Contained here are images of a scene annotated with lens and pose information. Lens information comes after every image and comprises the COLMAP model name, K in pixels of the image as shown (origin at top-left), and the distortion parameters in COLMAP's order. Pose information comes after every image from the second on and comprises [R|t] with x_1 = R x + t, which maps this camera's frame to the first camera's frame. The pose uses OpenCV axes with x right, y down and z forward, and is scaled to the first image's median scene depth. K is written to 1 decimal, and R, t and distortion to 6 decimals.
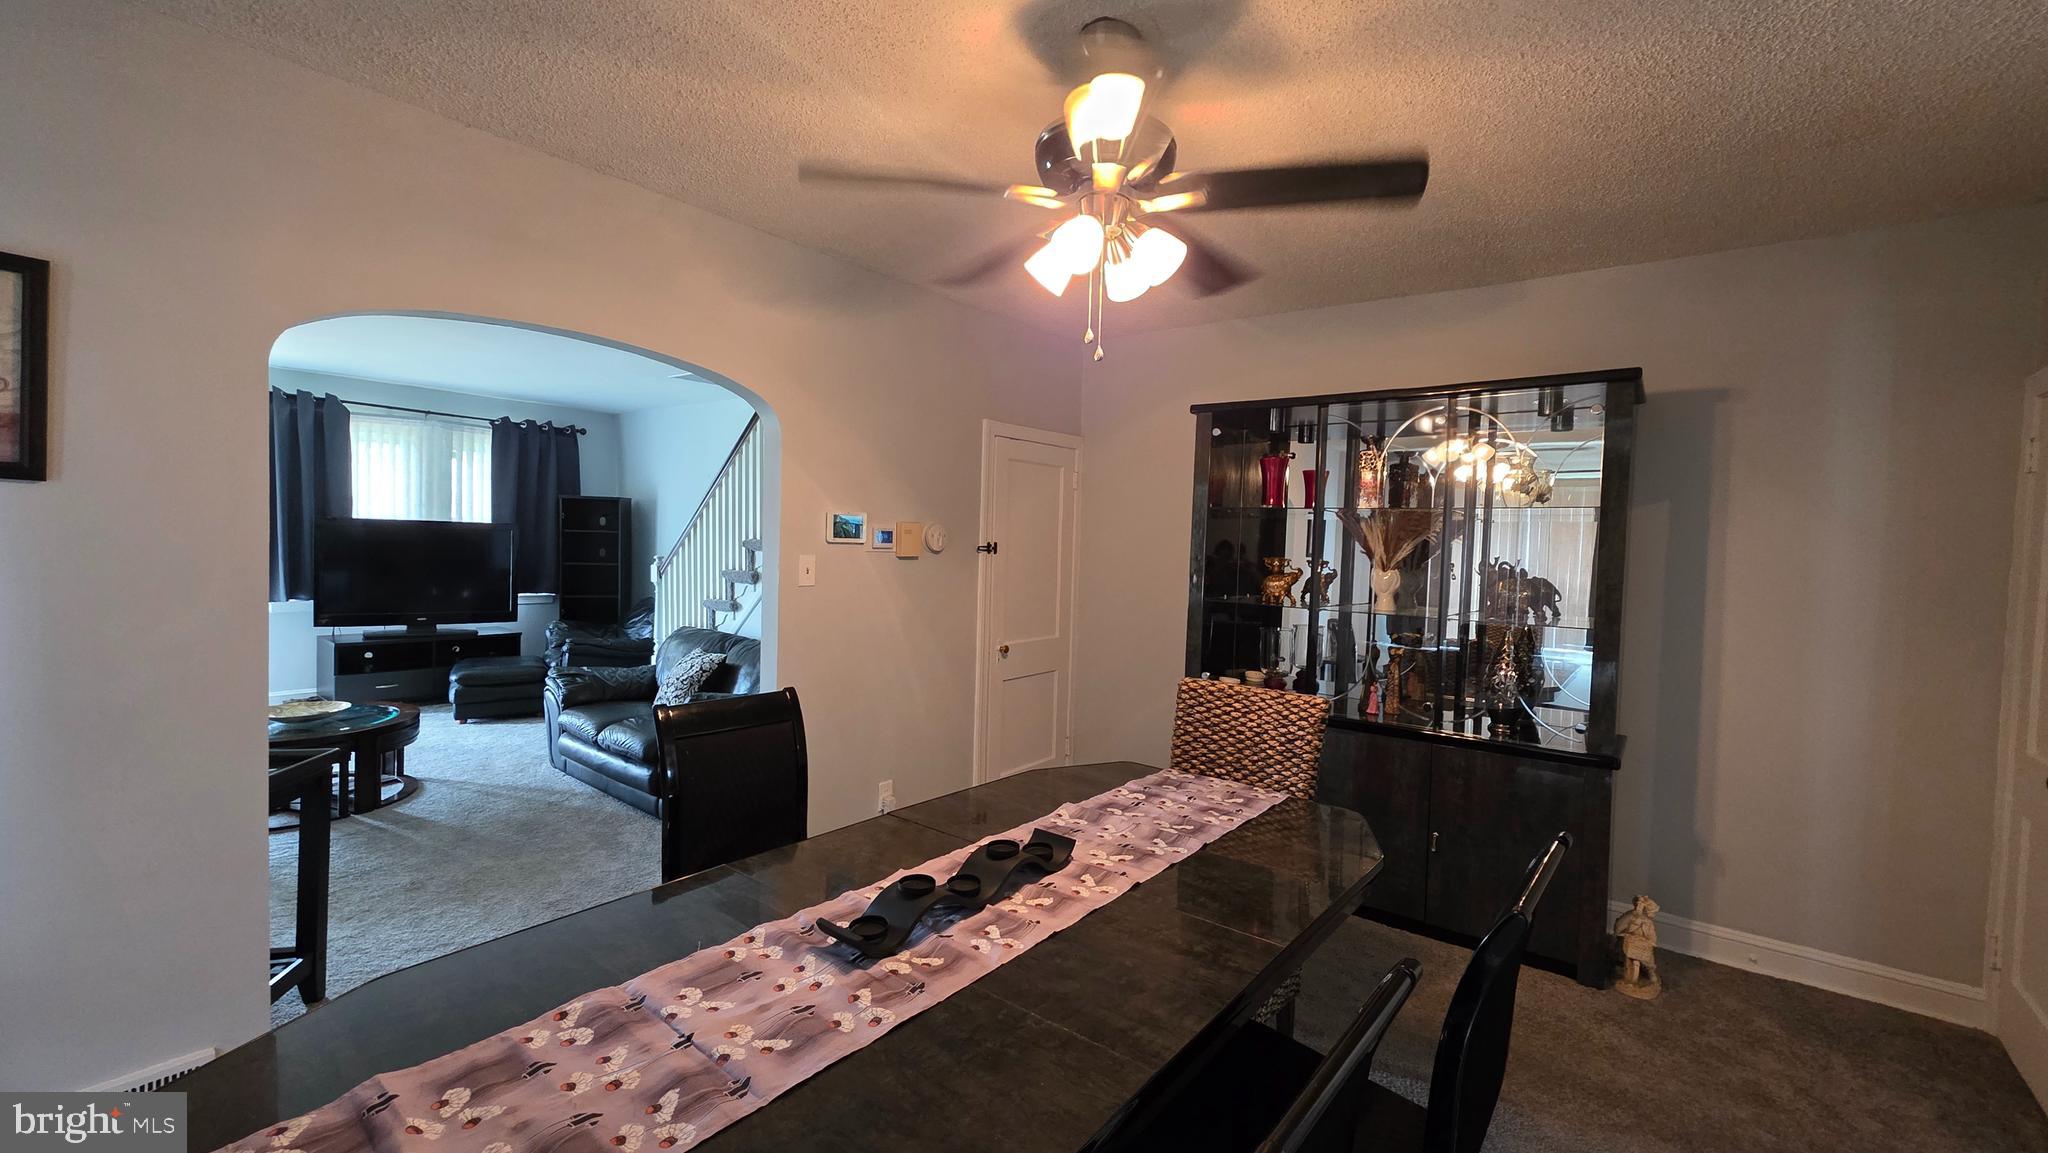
lens RADIAL K [[822.4, 0, 1036.1], [0, 822.4, 569.0], [0, 0, 1]] dist [0.000321, 0.001355]
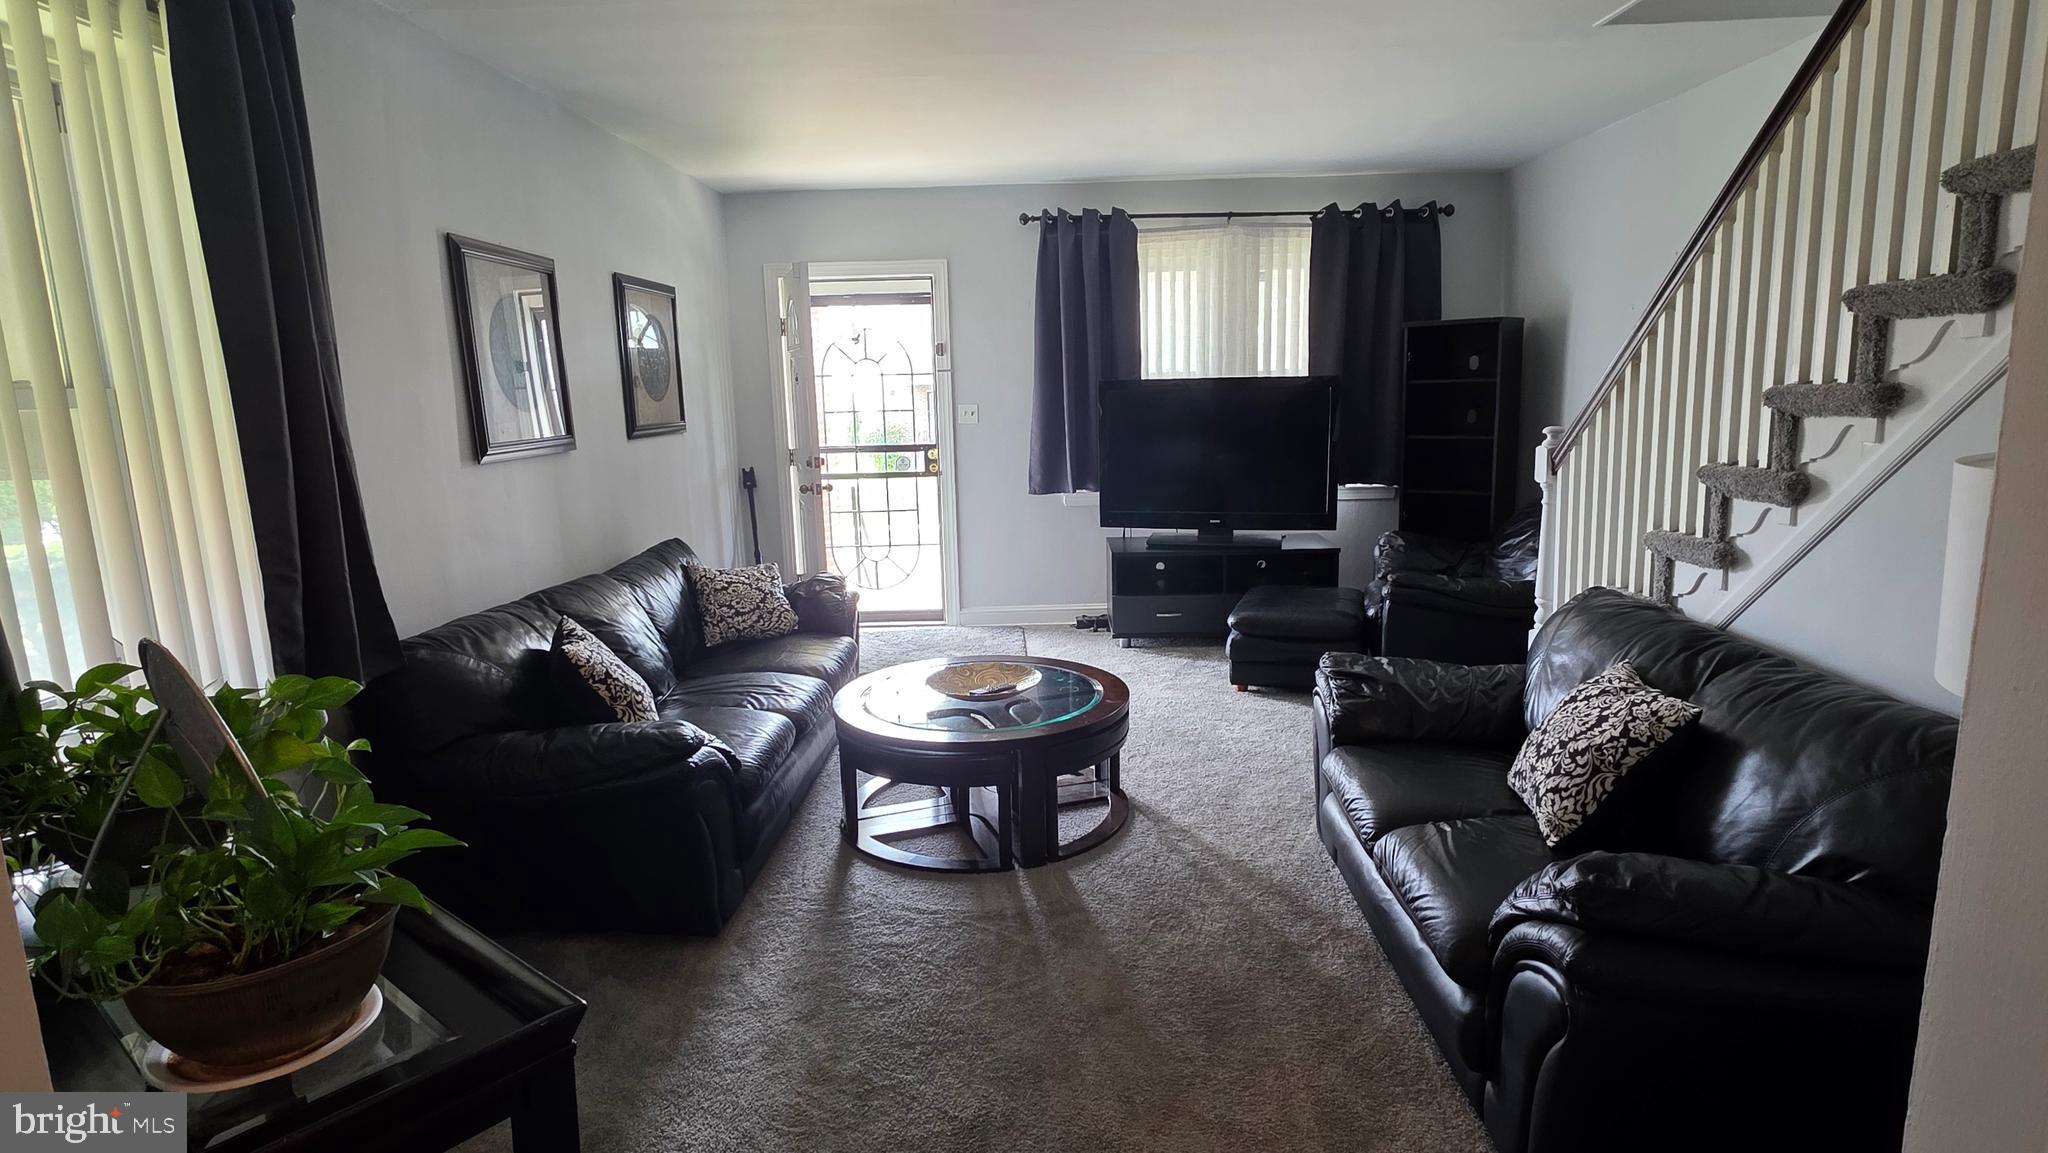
lens RADIAL K [[1047.0, 0, 1035.8], [0, 1047.0, 567.9], [0, 0, 1]] dist [0.000569, 0.001157]
pose [[0.607776, 0.092099, -0.788750, -0.152998], [0.014940, 0.991750, 0.127315, -0.017051], [0.793968, -0.089163, 0.601385, 0.385664]]
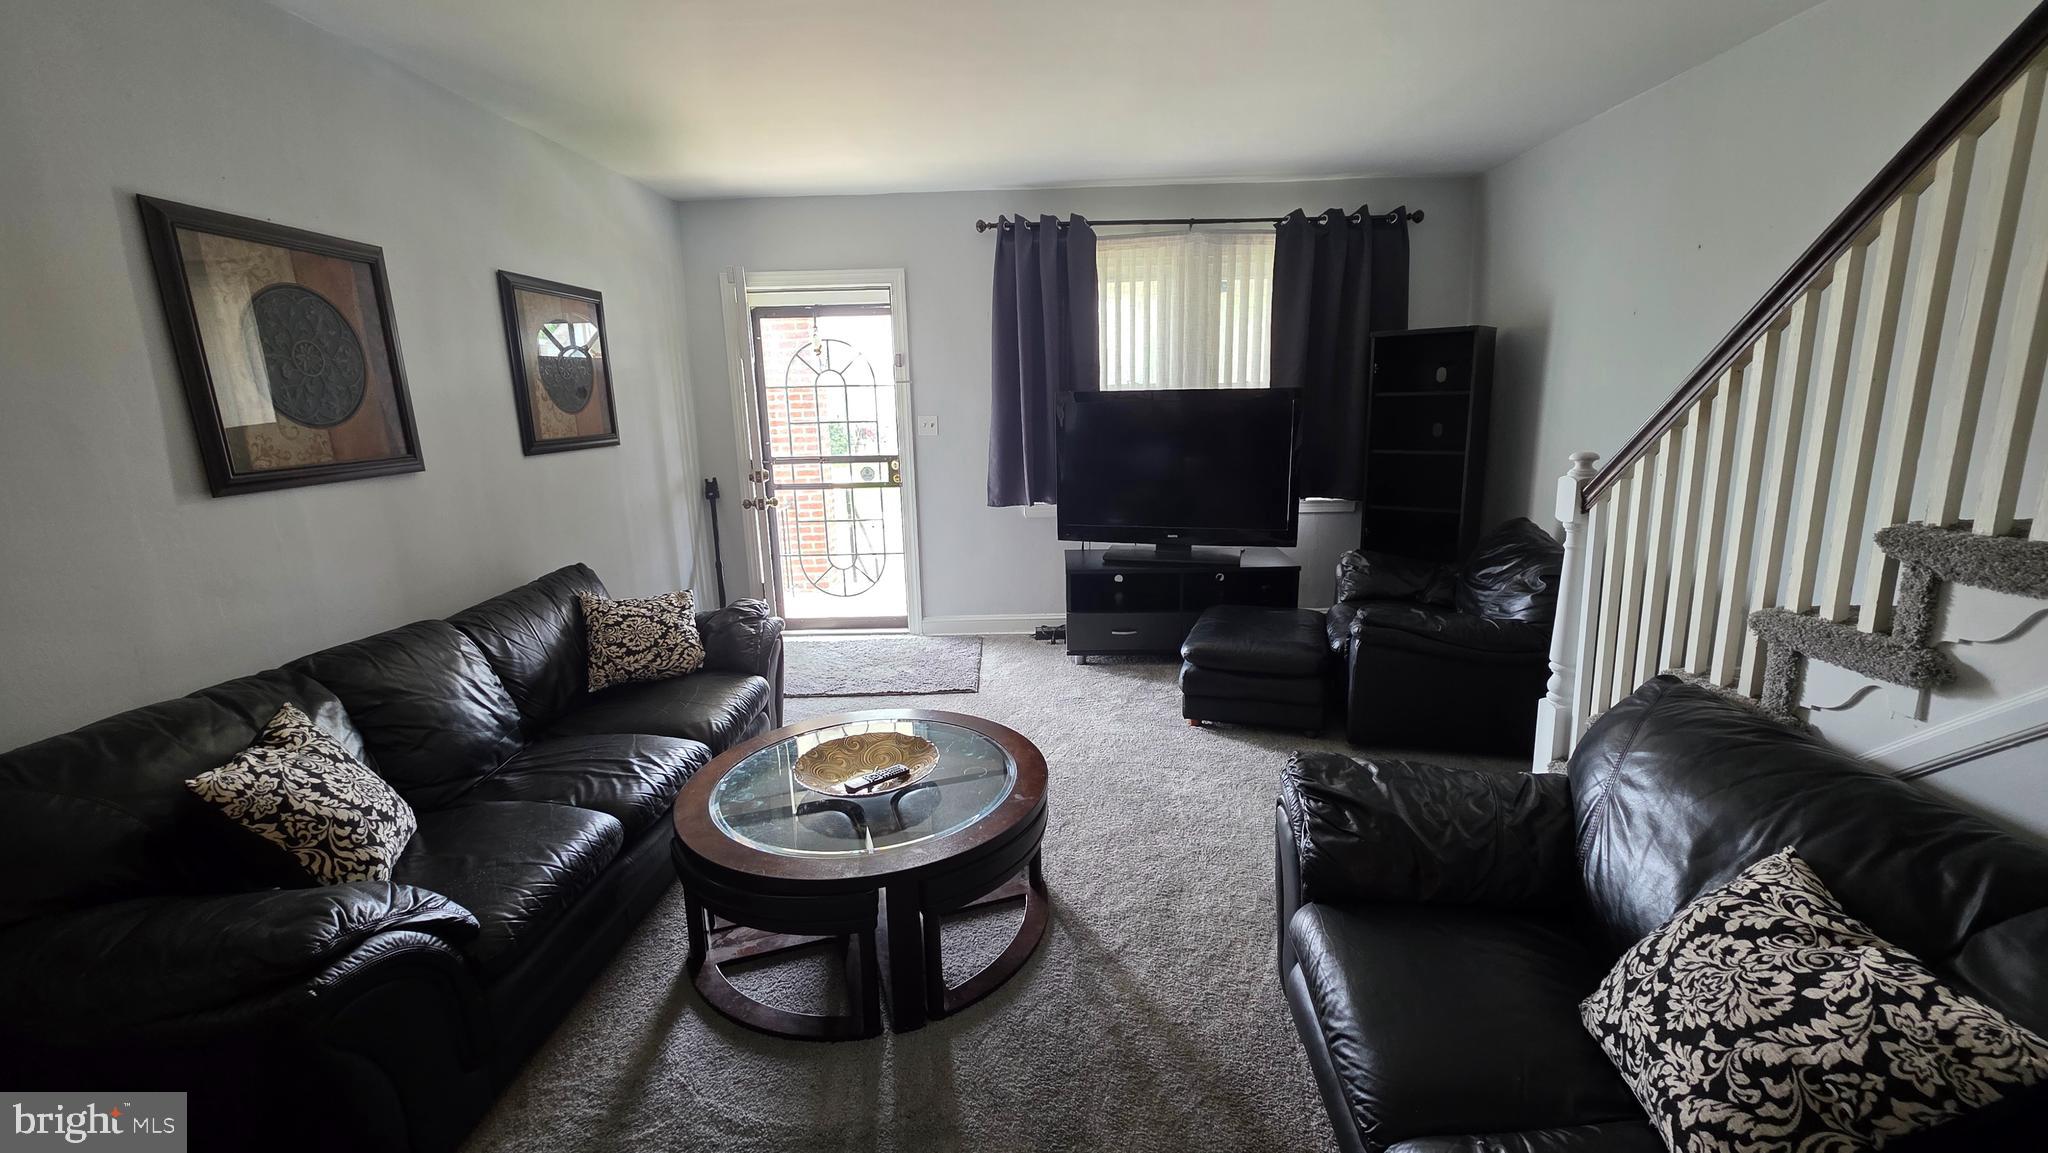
lens RADIAL K [[822.4, 0, 1034.3], [0, 822.4, 565.2], [0, 0, 1]] dist [0.000321, 0.001355]
pose [[0.594022, 0.119906, -0.795463, -0.299736], [0.011825, 0.987421, 0.157672, -0.027846], [0.804362, -0.103067, 0.585131, 0.565896]]
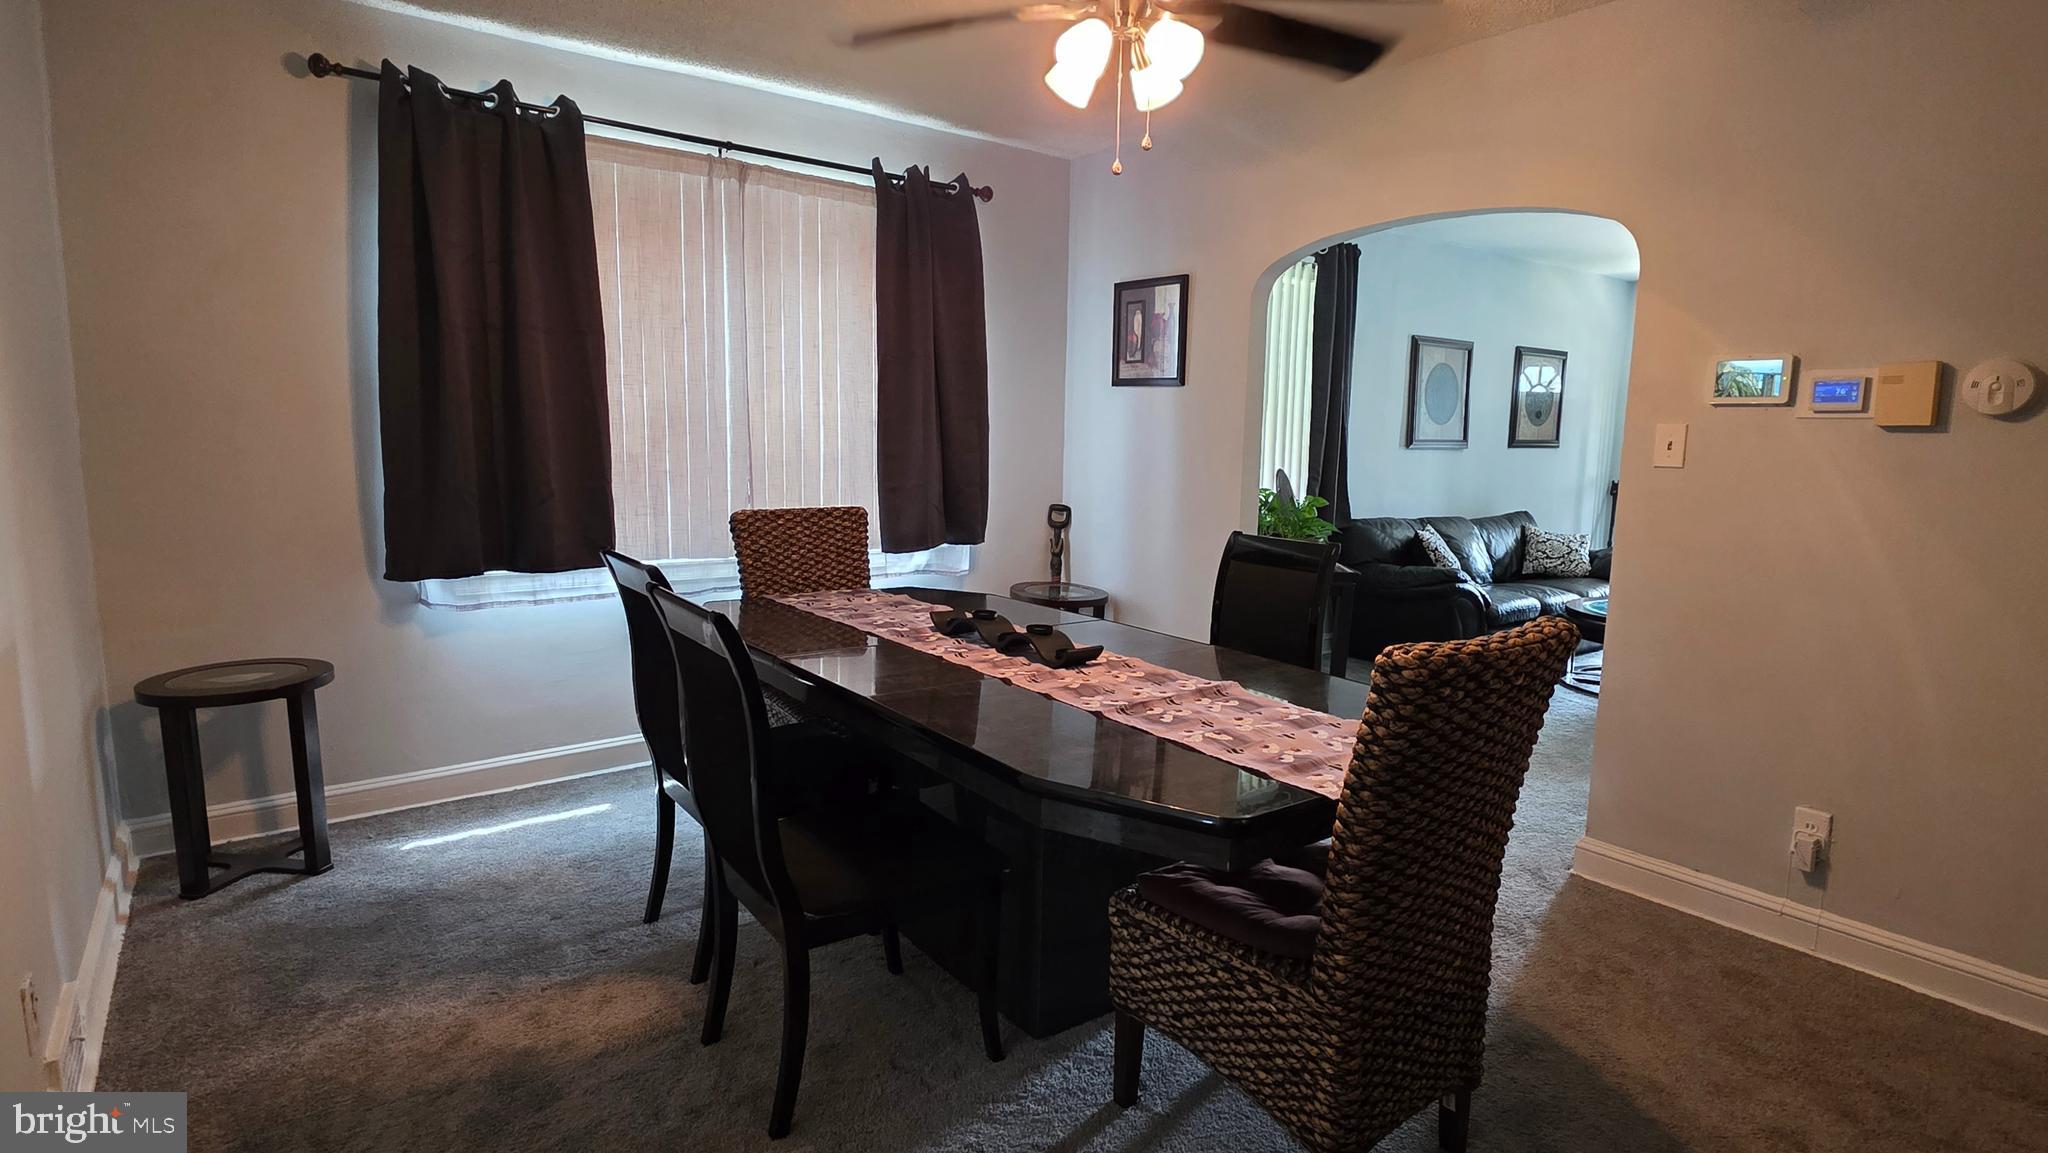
lens RADIAL K [[1047.0, 0, 1036.9], [0, 1047.0, 583.3], [0, 0, 1]] dist [0.000569, 0.001157]
pose [[-0.247553, 0.105472, -0.963116, 0.412935], [-0.061144, 0.990375, 0.124173, 0.022849], [0.966943, 0.089628, -0.238721, 0.388466]]
